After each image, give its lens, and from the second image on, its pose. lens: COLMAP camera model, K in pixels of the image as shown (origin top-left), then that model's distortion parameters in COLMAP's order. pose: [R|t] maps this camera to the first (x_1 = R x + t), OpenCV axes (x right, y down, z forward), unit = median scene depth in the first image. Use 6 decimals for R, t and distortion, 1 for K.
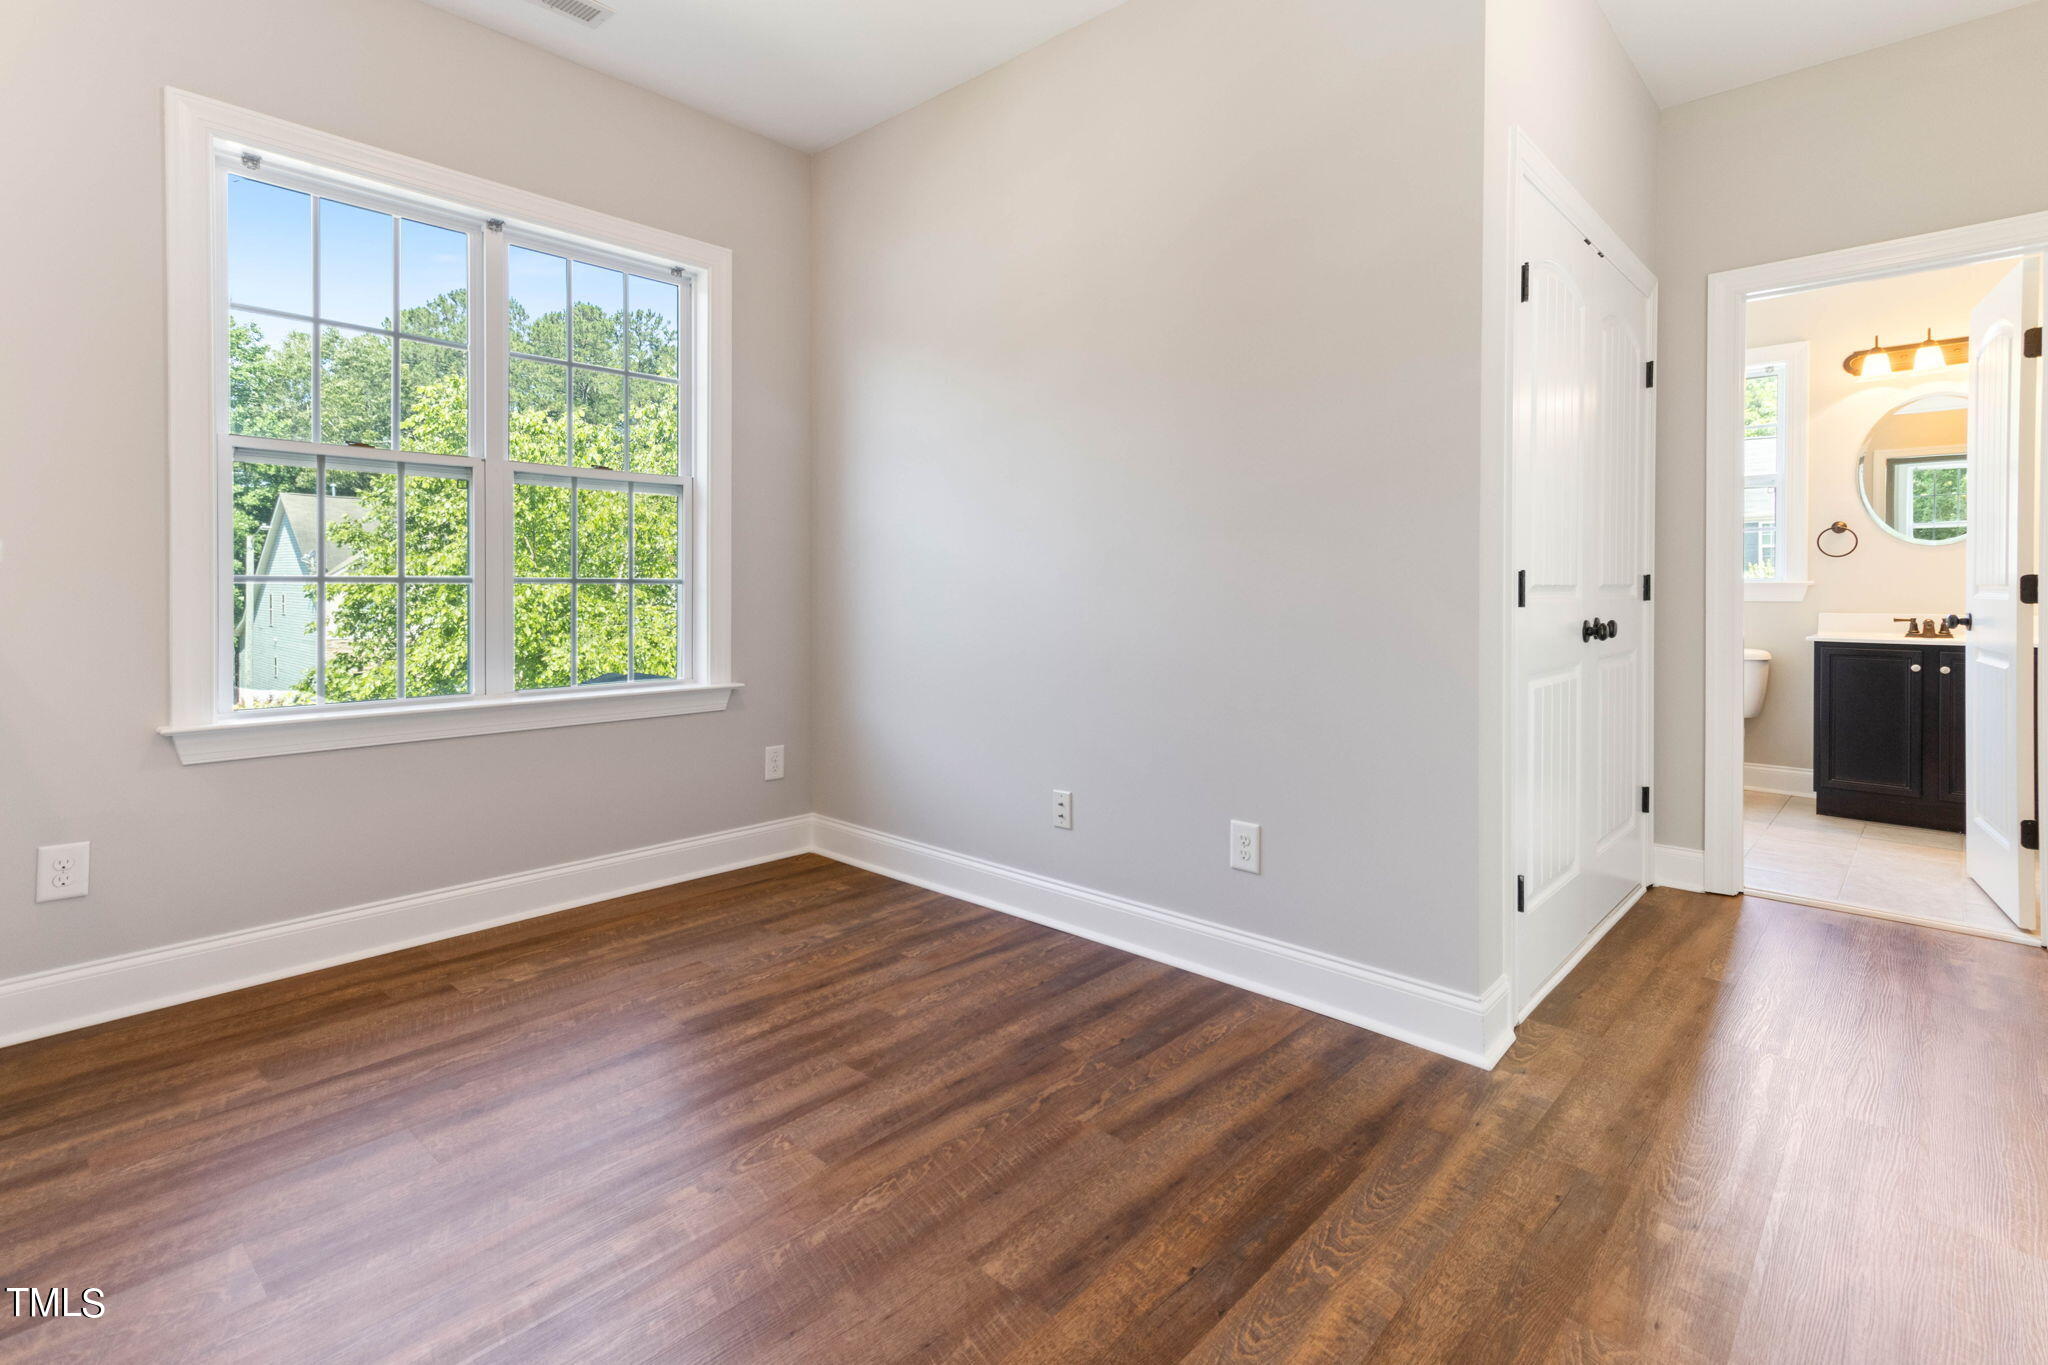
lens RADIAL K [[985.2, 0, 1029.9], [0, 985.2, 594.5], [0, 0, 1]] dist [0.025024, 0.001482]
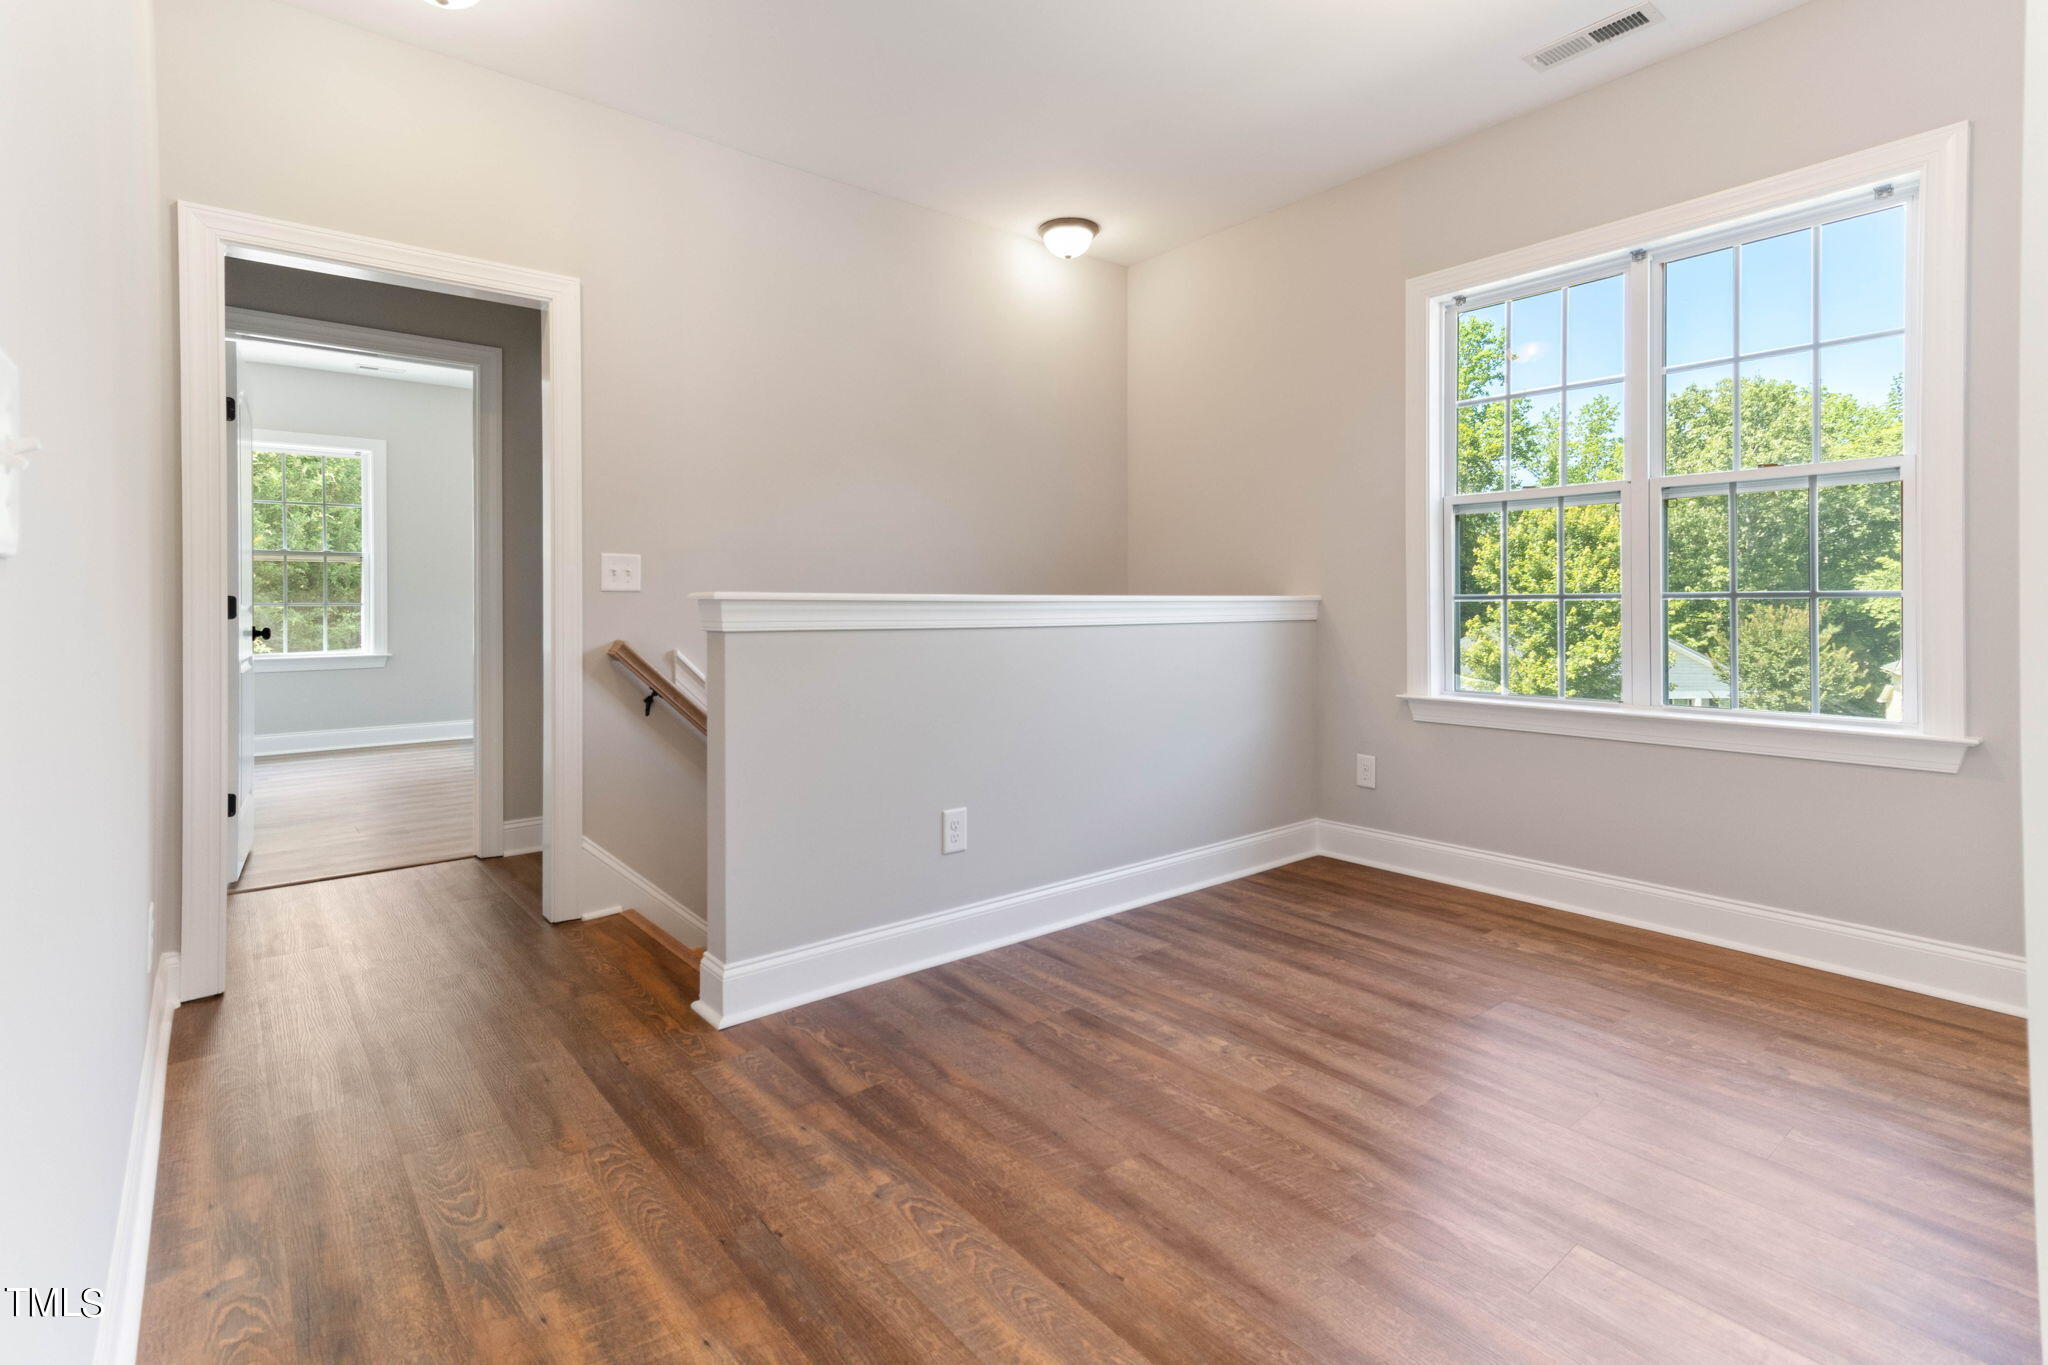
lens RADIAL K [[985.2, 0, 1033.2], [0, 985.2, 611.9], [0, 0, 1]] dist [0.025024, 0.001482]
pose [[-0.152668, 0.001780, -0.988276, 1.053855], [-0.003730, 0.999990, 0.002377, 0.004666], [0.988270, 0.004050, -0.152660, 0.961314]]
